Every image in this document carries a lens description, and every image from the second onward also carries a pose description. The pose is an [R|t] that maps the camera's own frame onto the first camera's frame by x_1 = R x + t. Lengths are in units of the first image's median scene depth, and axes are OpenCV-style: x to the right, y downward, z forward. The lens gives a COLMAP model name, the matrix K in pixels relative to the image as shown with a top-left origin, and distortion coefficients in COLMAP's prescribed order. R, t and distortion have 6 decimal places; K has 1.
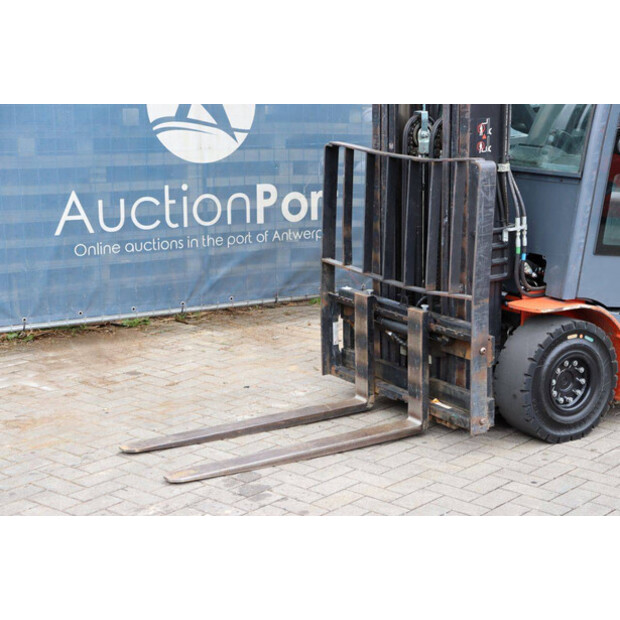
lens RADIAL K [[1241.4, 0, 310.0], [0, 1241.4, 310.0], [0, 0, 1]] dist [0.218963, 0.037999]
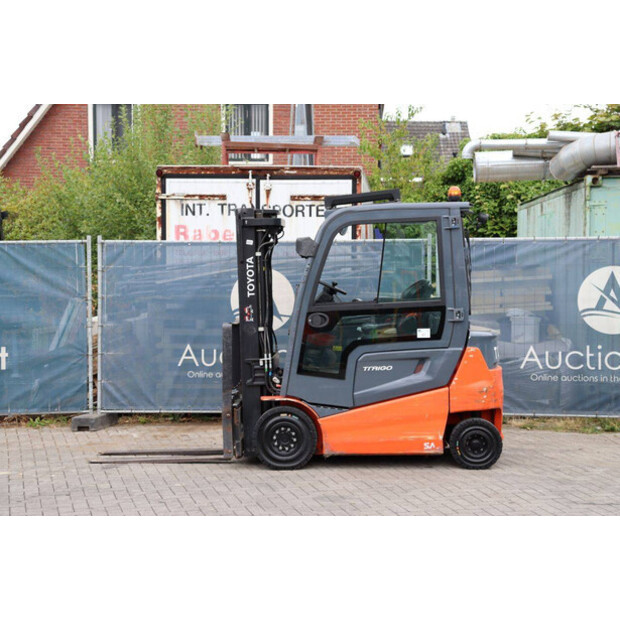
lens RADIAL K [[1175.4, 0, 310.0], [0, 1175.4, 310.0], [0, 0, 1]] dist [0.229520, 0.114243]
pose [[0.816090, 0.009559, -0.577846, 1.300465], [-0.108997, 0.984465, -0.137650, 0.108355], [0.567554, 0.175318, 0.804454, -0.491155]]
